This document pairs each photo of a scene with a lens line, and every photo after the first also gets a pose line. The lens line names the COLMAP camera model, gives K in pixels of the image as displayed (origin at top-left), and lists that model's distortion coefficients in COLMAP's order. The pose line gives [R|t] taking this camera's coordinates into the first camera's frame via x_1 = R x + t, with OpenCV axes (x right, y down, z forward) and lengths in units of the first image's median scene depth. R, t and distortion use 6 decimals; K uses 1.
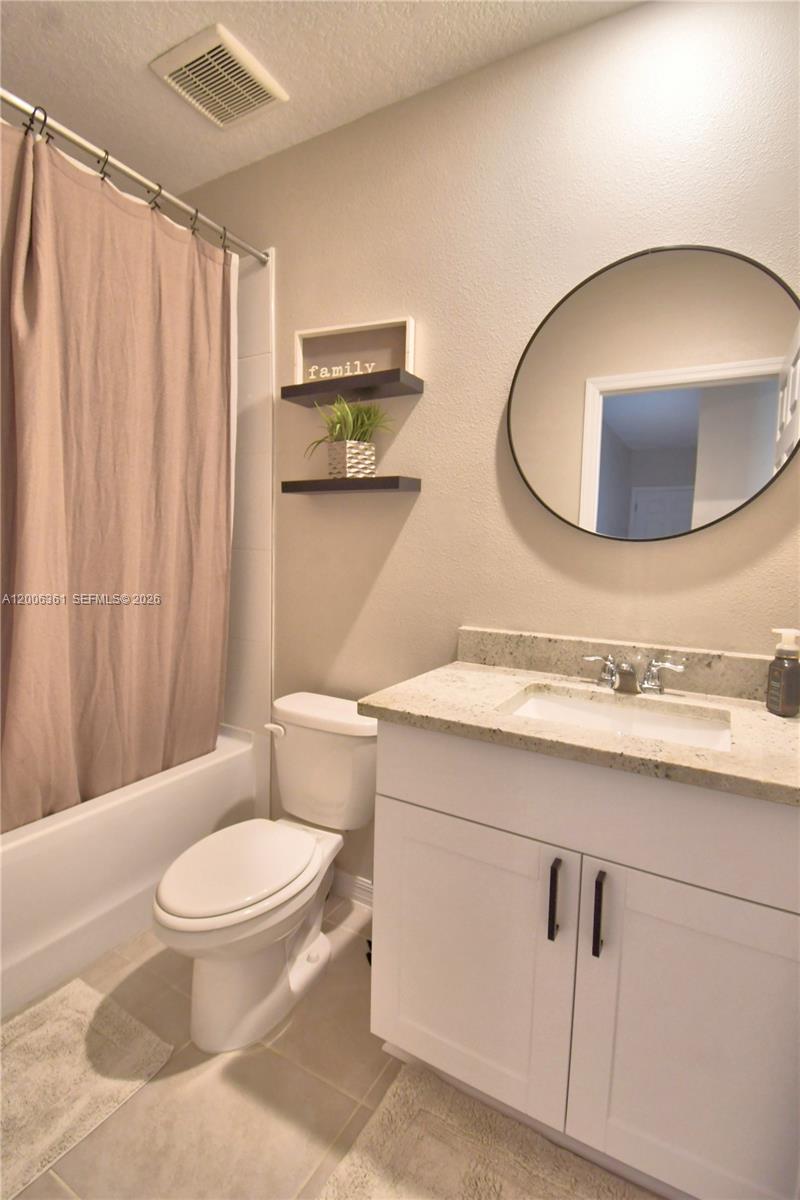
lens RADIAL K [[528.8, 0, 400.0], [0, 528.8, 600.0], [0, 0, 1]] dist [0.021187, -0.024716]
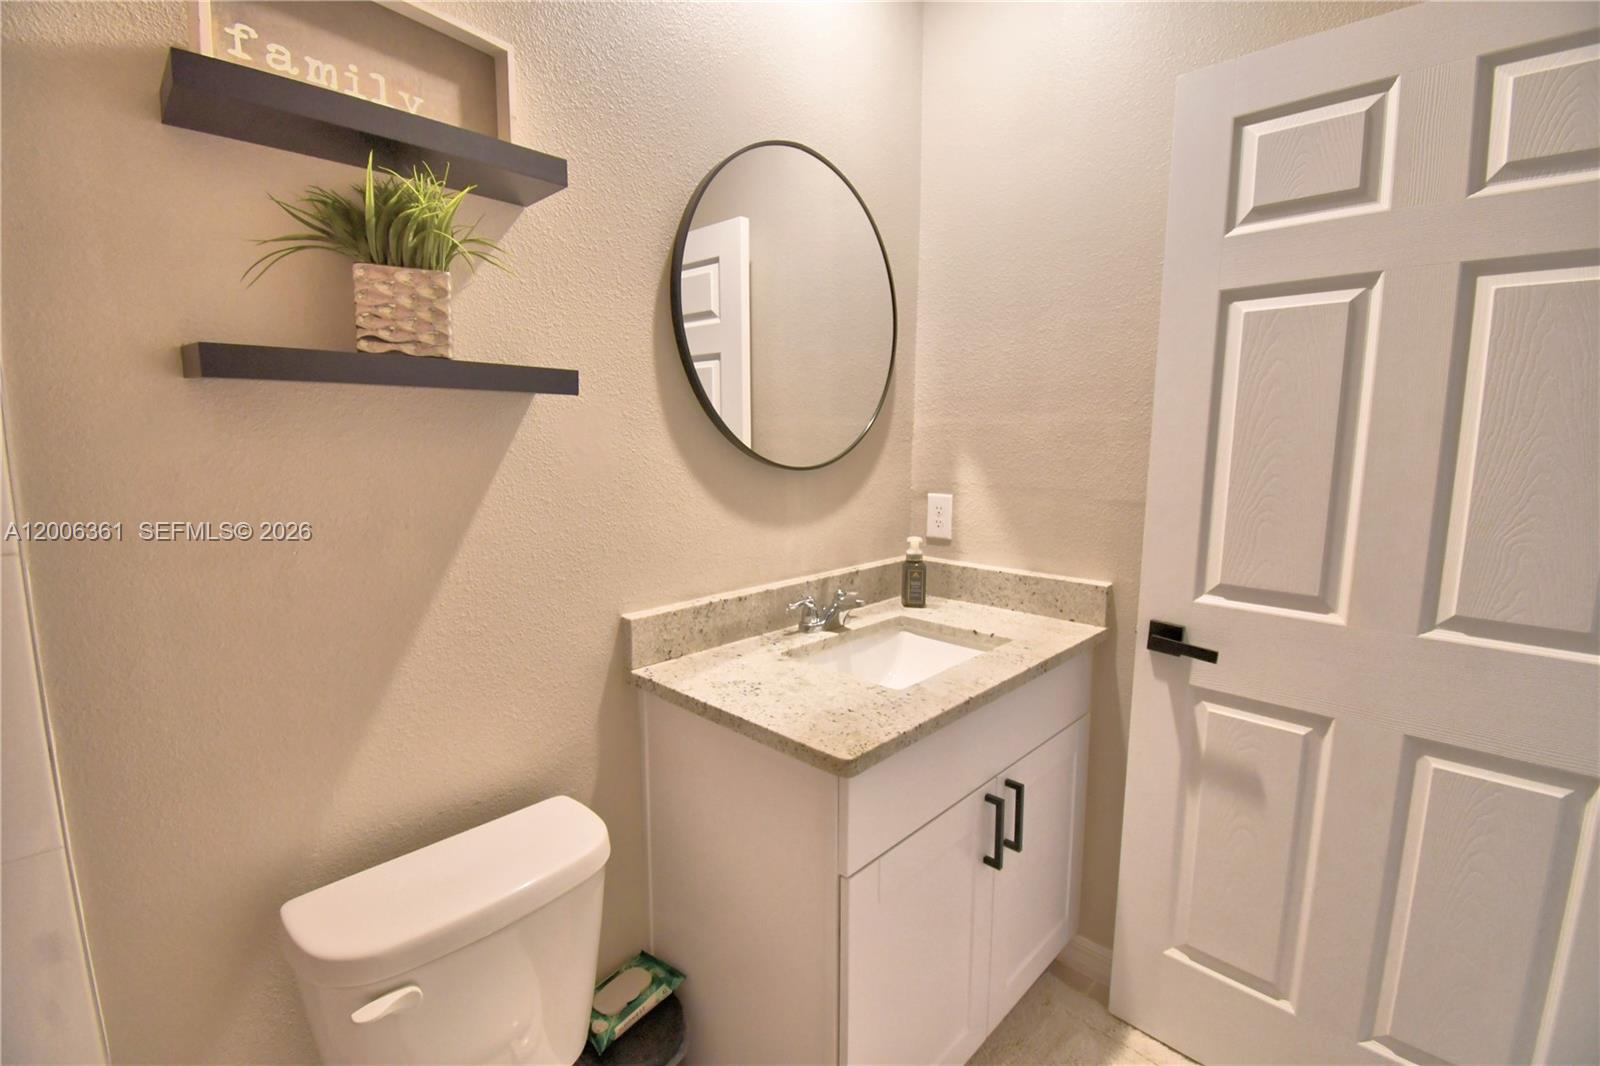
lens RADIAL K [[705.1, 0, 800.4], [0, 705.1, 535.2], [0, 0, 1]] dist [0.021187, -0.024716]
pose [[0.244256, -0.165044, 0.955562, -0.651285], [0.091136, 0.984955, 0.146825, -0.156161], [-0.965419, 0.051223, 0.255622, 0.607387]]
